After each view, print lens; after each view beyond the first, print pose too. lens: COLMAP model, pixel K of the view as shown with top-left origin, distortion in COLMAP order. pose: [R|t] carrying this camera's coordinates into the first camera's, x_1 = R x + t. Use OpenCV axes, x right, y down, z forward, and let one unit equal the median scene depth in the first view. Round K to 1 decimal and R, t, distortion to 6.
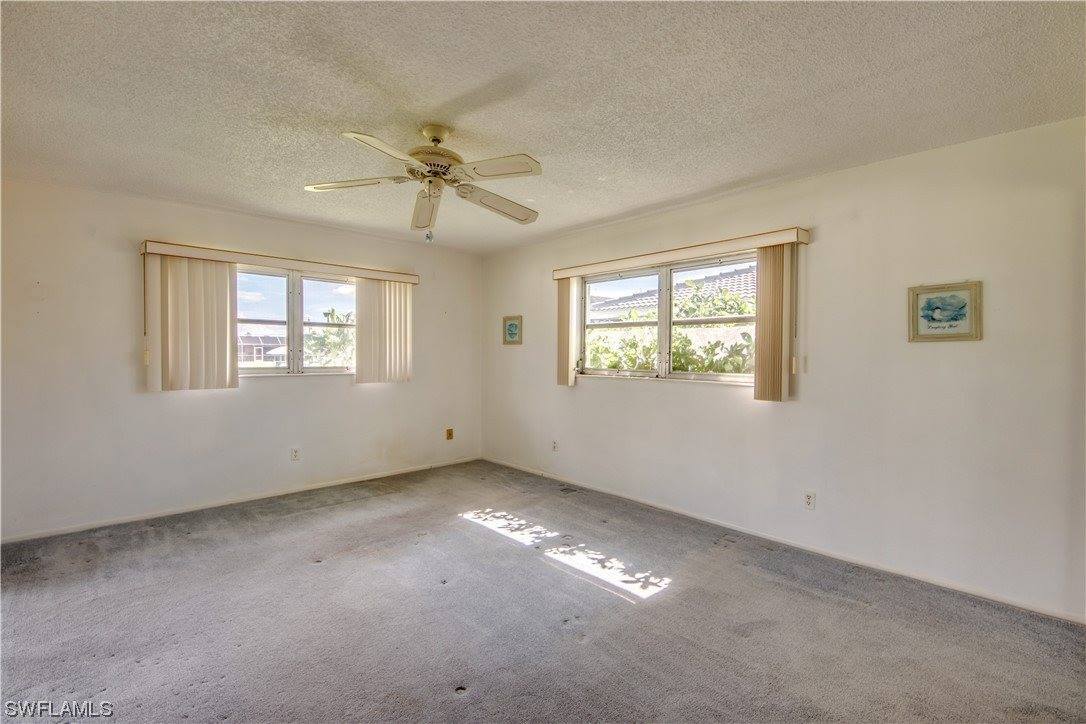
lens RADIAL K [[474.1, 0, 539.4], [0, 474.1, 357.4], [0, 0, 1]] dist [0.000892, -0.000773]
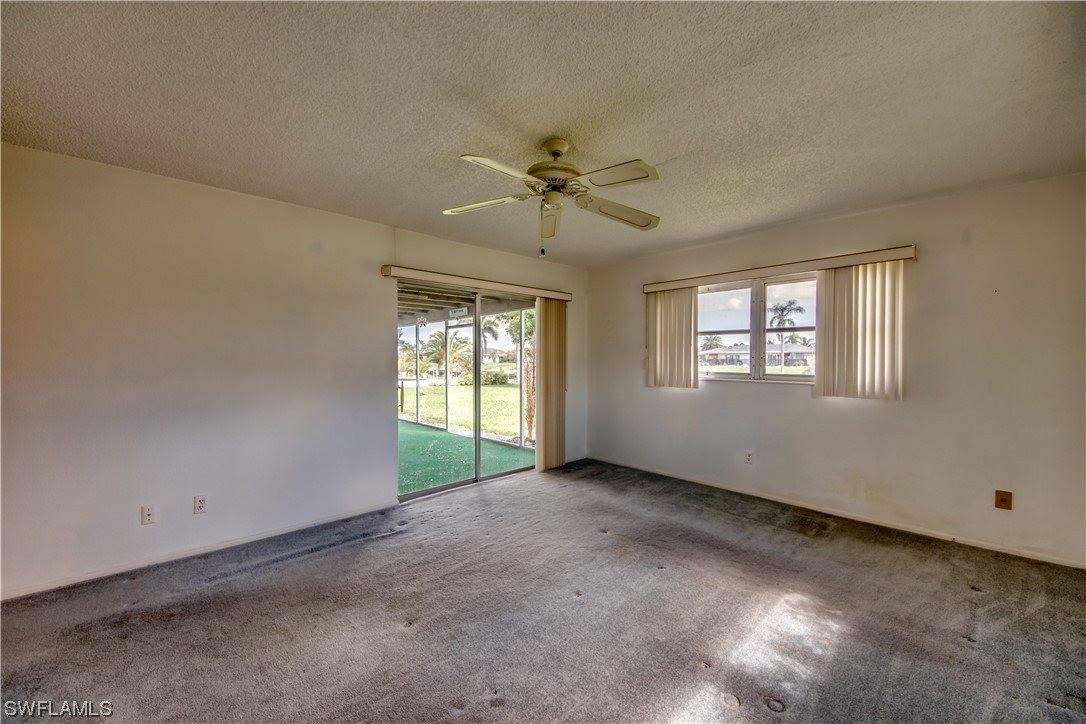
lens RADIAL K [[413.7, 0, 536.0], [0, 413.7, 363.2], [0, 0, 1]] dist [0.006193, -0.008235]
pose [[-0.012373, 0.008694, -0.999886, 0.407689], [-0.005469, 0.999947, 0.008762, -0.007754], [0.999908, 0.005577, -0.012325, 0.565427]]
